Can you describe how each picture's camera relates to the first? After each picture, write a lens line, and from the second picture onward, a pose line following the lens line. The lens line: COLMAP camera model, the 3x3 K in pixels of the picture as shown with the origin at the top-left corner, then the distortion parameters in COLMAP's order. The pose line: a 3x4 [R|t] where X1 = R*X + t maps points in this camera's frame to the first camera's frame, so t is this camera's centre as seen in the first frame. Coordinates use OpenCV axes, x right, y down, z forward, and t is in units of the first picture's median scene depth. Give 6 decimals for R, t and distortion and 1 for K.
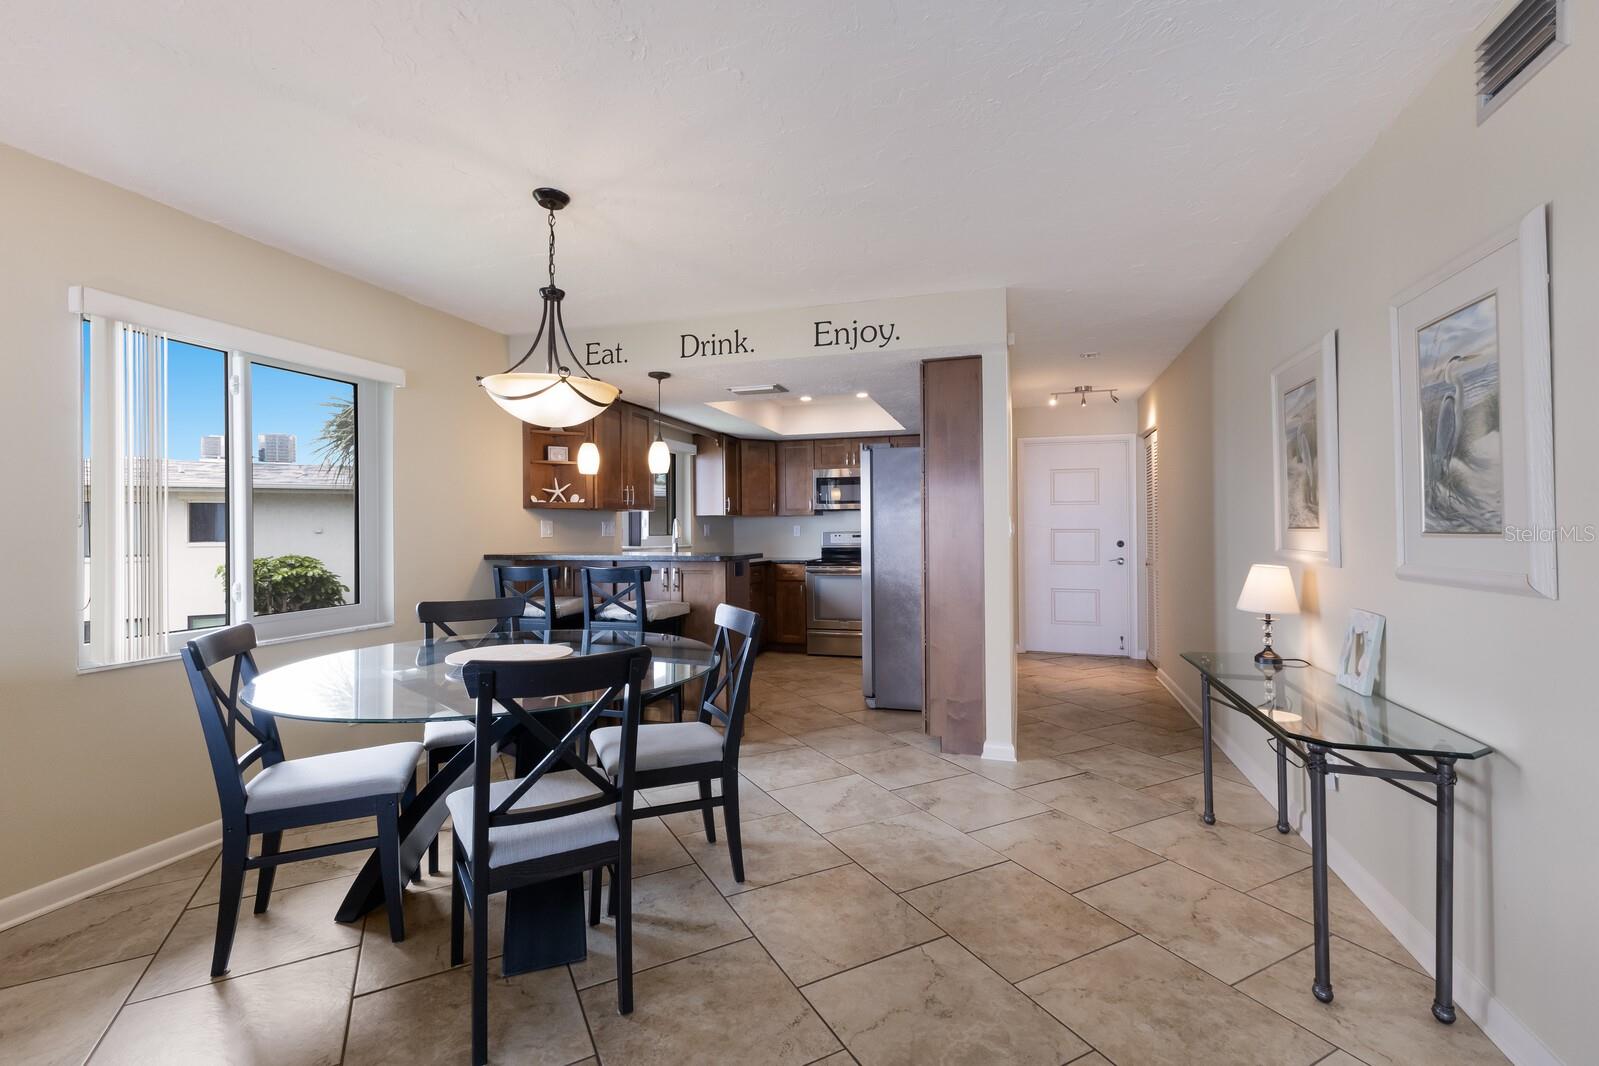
lens RADIAL K [[697.7, 0, 793.2], [0, 697.7, 532.3], [0, 0, 1]] dist [0.013372, 0.000688]
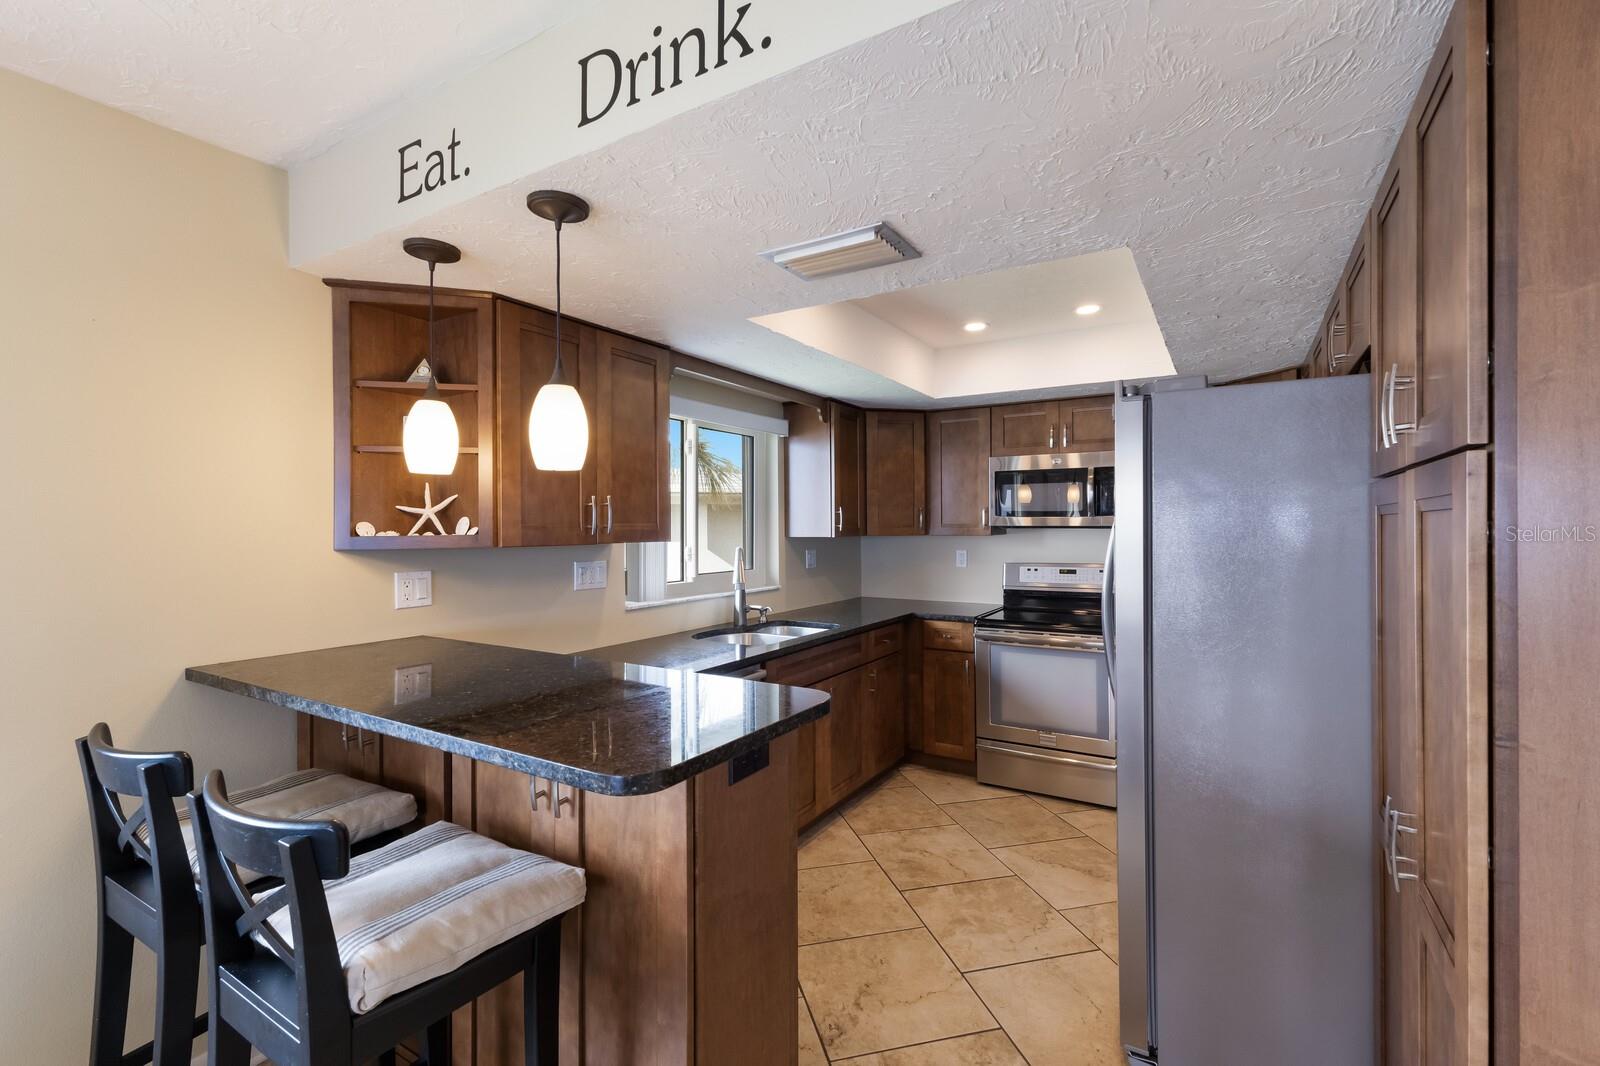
lens RADIAL K [[698.1, 0, 803.8], [0, 698.1, 528.3], [0, 0, 1]] dist [0.013372, 0.000688]
pose [[0.972827, 0.002435, -0.231519, 0.014158], [-0.001394, 0.999988, 0.004661, -0.034602], [0.231528, -0.004212, 0.972819, 0.414204]]
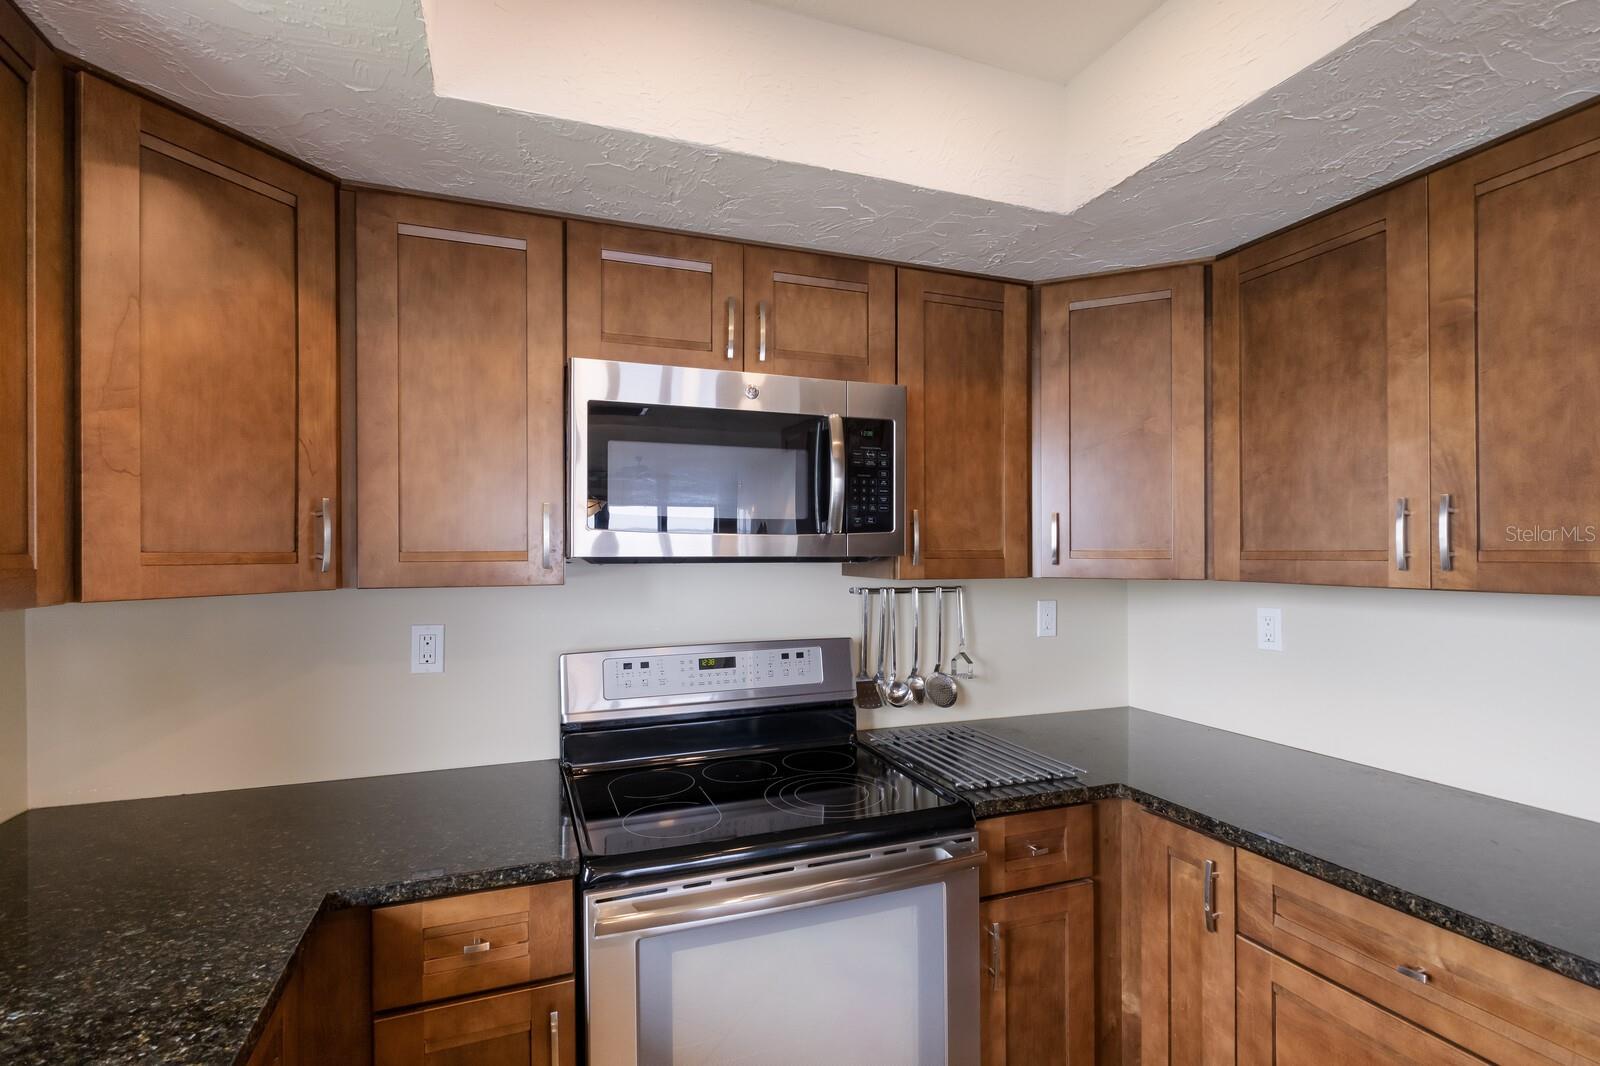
lens RADIAL K [[754.4, 0, 794.4], [0, 754.4, 547.9], [0, 0, 1]] dist [-0.000378, -0.000201]
pose [[0.783473, 0.005809, 0.621399, -0.057319], [0.001128, 0.999941, -0.010770, -0.034501], [-0.621425, 0.009139, 0.783420, 0.824981]]
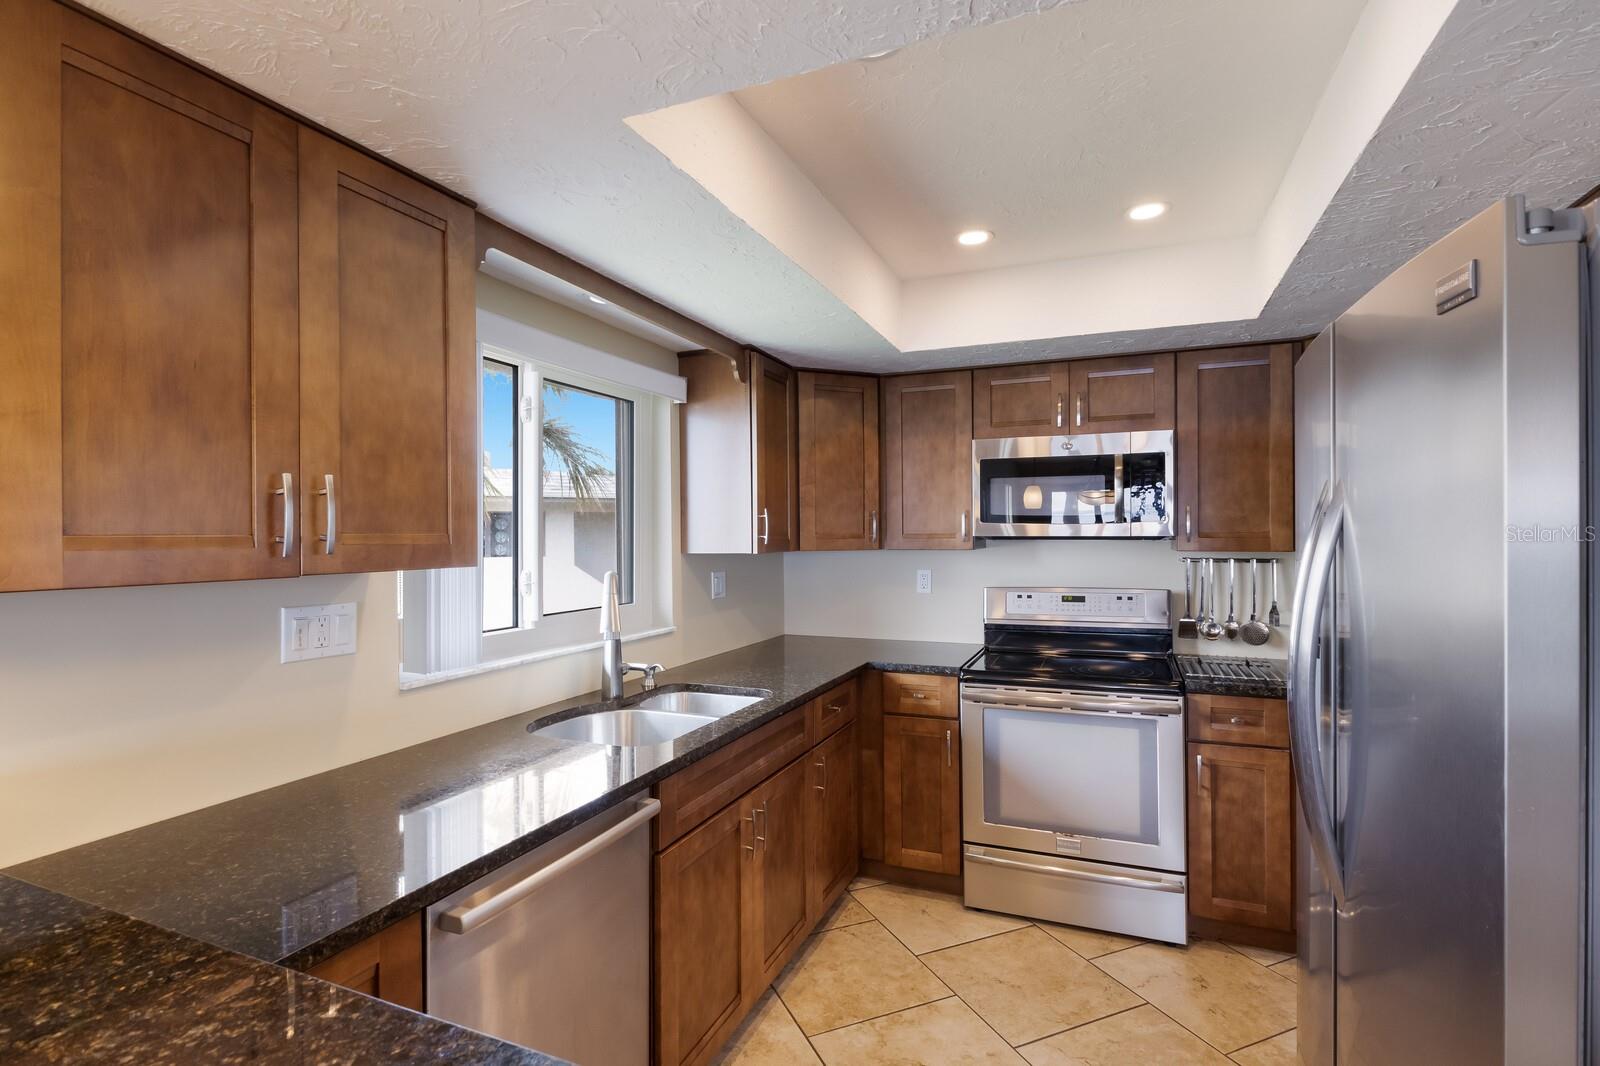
lens RADIAL K [[754.4, 0, 800.1], [0, 754.4, 537.3], [0, 0, 1]] dist [-0.000378, -0.000201]
pose [[0.996489, 0.000235, -0.083719, -0.036673], [-0.000055, 0.999998, 0.002151, -0.034551], [0.083720, -0.002139, 0.996487, 0.569415]]
